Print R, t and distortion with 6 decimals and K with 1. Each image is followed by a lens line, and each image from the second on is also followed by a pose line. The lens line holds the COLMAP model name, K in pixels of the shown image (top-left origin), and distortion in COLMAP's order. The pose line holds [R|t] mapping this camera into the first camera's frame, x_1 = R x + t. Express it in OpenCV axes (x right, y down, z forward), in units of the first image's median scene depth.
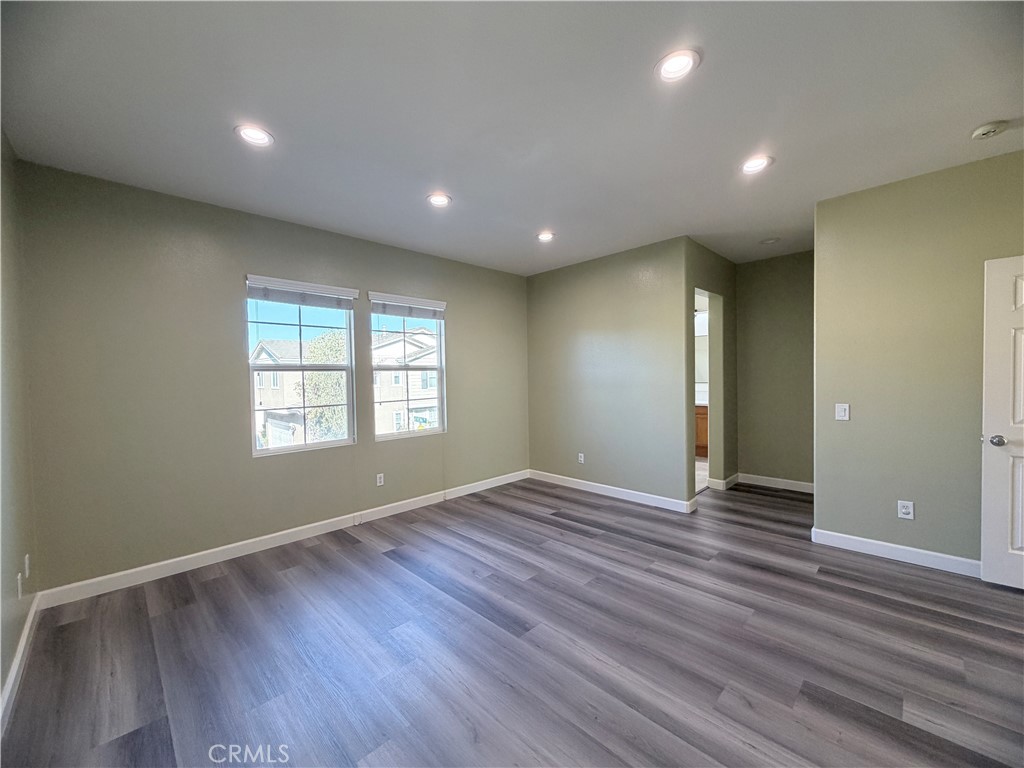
lens RADIAL K [[407.0, 0, 506.8], [0, 407.0, 385.3], [0, 0, 1]] dist [0.000580, 0.000007]
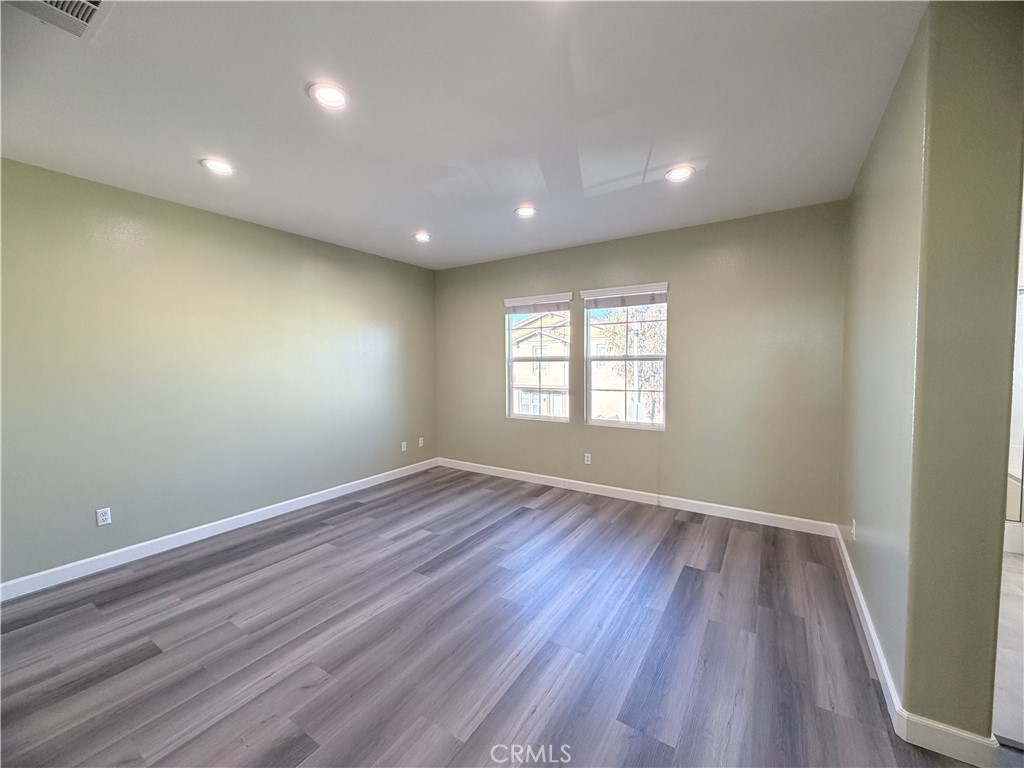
lens RADIAL K [[407.0, 0, 506.8], [0, 407.0, 385.3], [0, 0, 1]] dist [0.000580, 0.000007]
pose [[0.208246, 0.072465, -0.975388, 0.870850], [-0.017620, 0.997368, 0.070337, -0.054108], [0.977918, 0.002539, 0.208975, 0.659667]]
